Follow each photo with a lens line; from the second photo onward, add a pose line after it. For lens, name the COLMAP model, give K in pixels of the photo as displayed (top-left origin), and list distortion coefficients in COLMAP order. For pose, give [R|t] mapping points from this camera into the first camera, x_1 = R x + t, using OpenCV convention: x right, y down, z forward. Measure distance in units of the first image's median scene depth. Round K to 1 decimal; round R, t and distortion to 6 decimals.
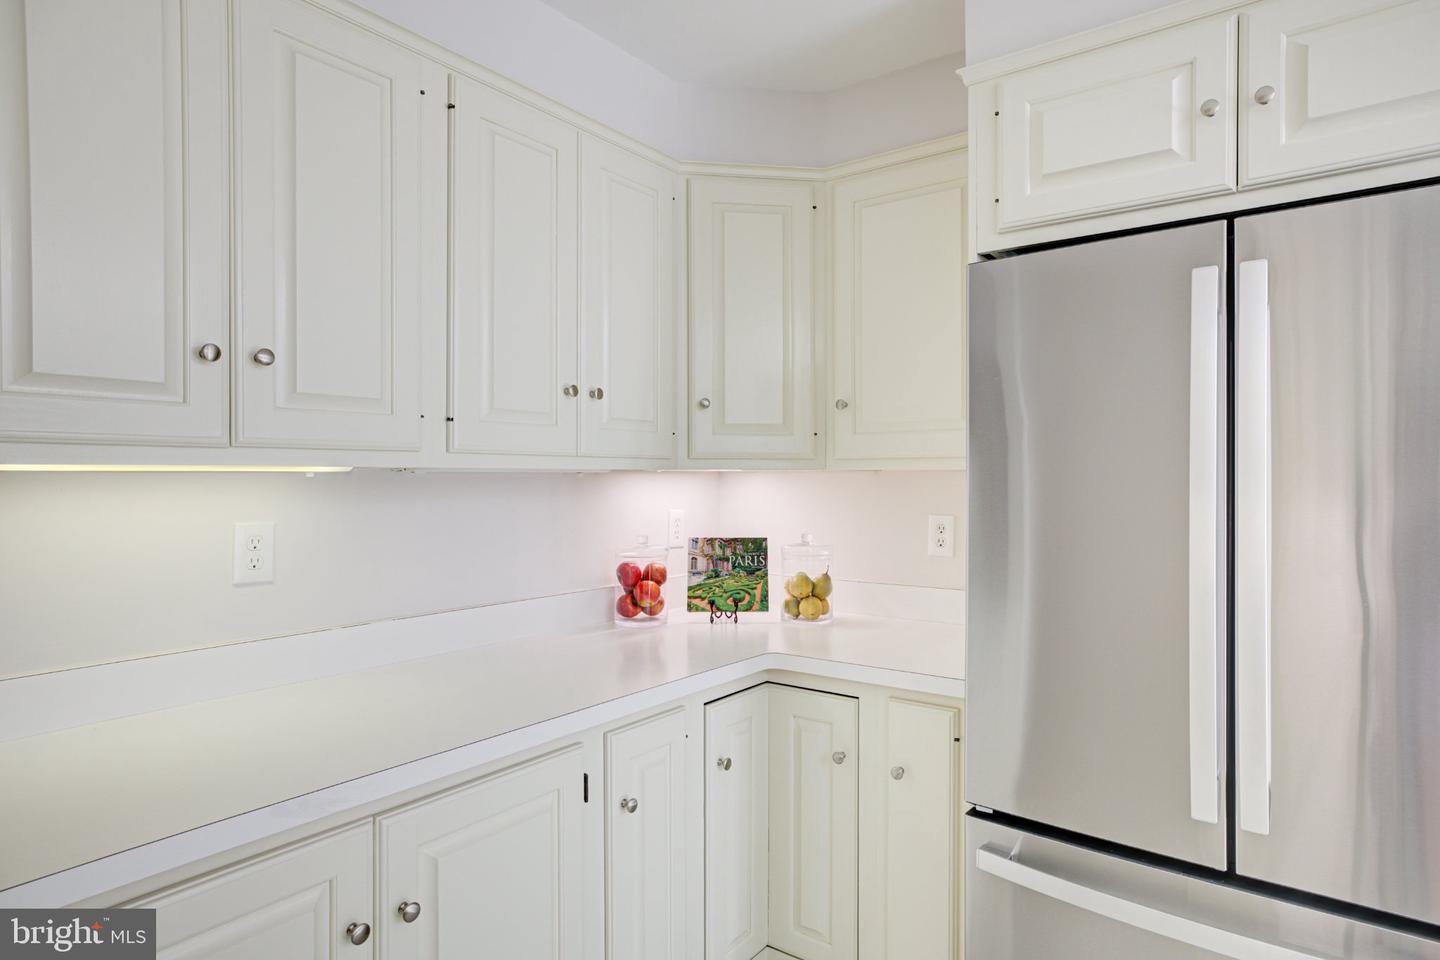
lens RADIAL K [[847.2, 0, 720.0], [0, 847.2, 480.0], [0, 0, 1]] dist [0.001914, 0.000054]
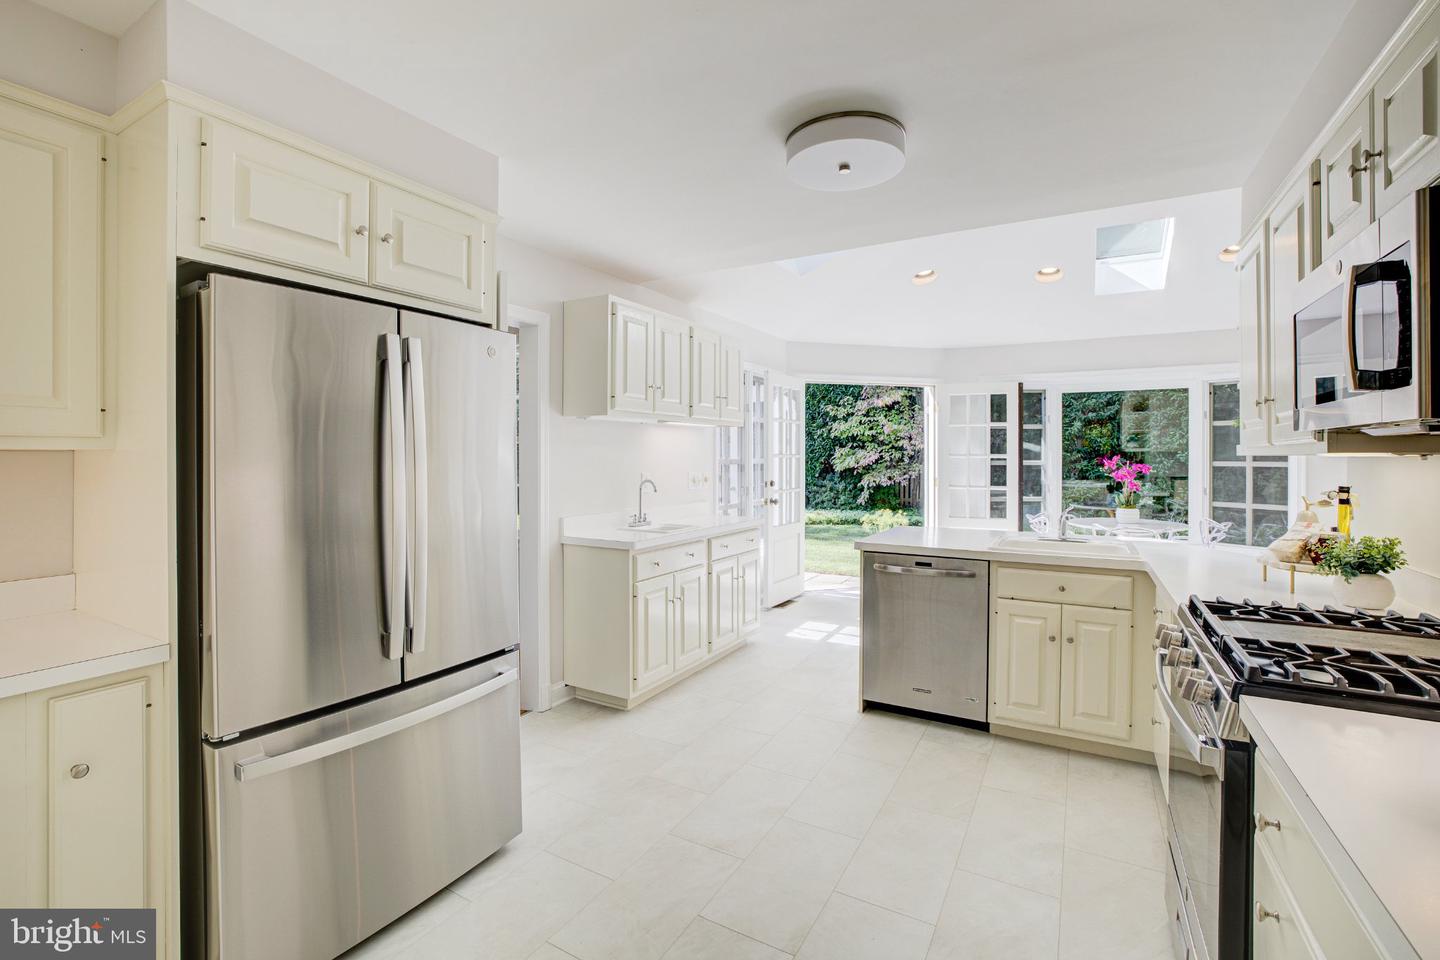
lens RADIAL K [[620.1, 0, 713.0], [0, 620.1, 474.8], [0, 0, 1]] dist [-0.000006, 0.000218]
pose [[-0.116368, -0.022313, 0.992955, -0.673420], [0.005034, 0.999722, 0.023055, 0.004473], [-0.993193, 0.007682, -0.116224, 0.461229]]
